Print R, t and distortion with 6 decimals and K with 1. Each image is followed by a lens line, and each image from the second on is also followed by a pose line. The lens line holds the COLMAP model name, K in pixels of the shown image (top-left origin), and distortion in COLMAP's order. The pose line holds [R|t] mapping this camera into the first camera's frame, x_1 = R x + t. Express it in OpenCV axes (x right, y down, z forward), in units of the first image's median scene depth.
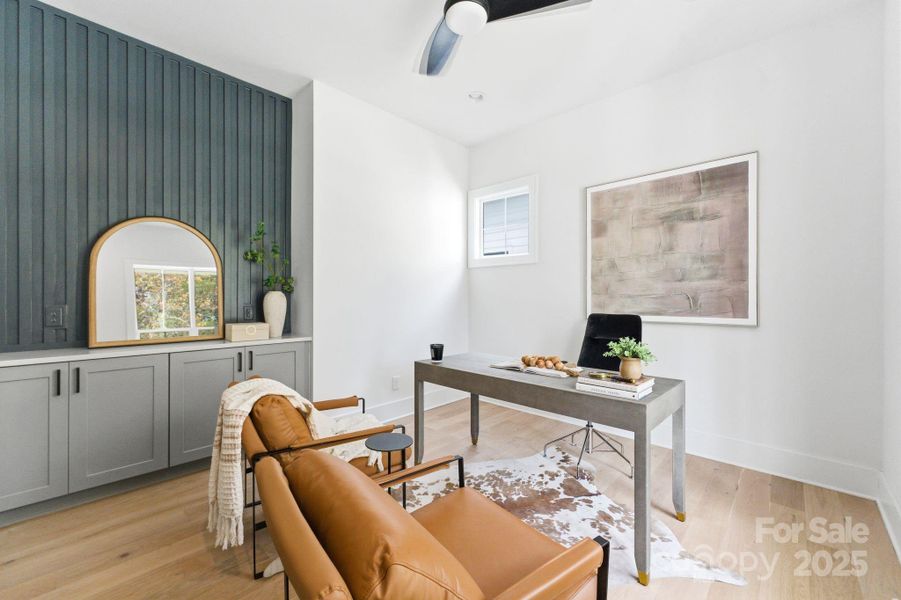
lens RADIAL K [[367.5, 0, 452.0], [0, 367.5, 296.6], [0, 0, 1]] dist [-0.001780, -0.000075]
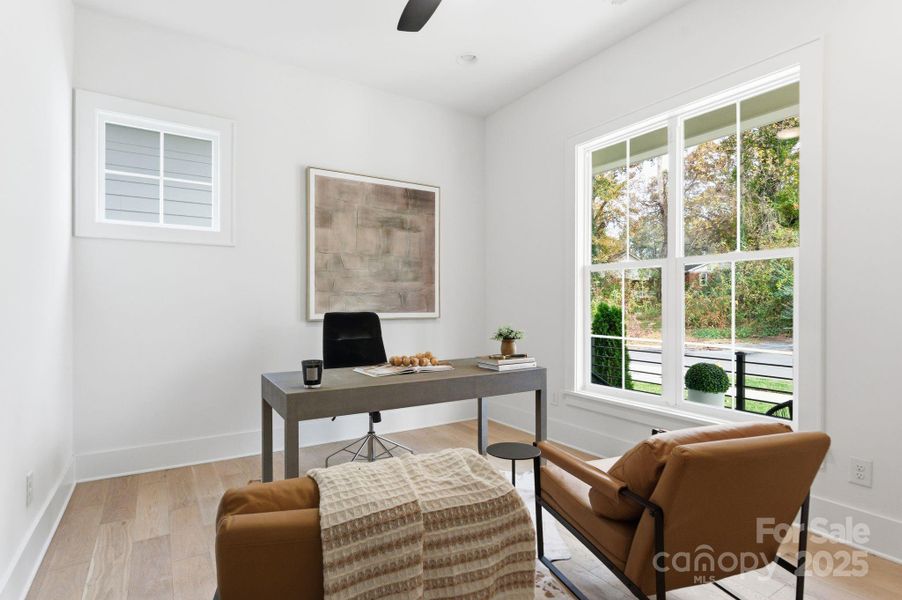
lens RADIAL K [[431.1, 0, 452.3], [0, 431.1, 303.7], [0, 0, 1]] dist [-0.004023, -0.000853]
pose [[0.268991, -0.001909, 0.963141, -0.591071], [-0.003701, 0.999989, 0.003016, 0.021570], [-0.963135, -0.004376, 0.268981, 0.465627]]
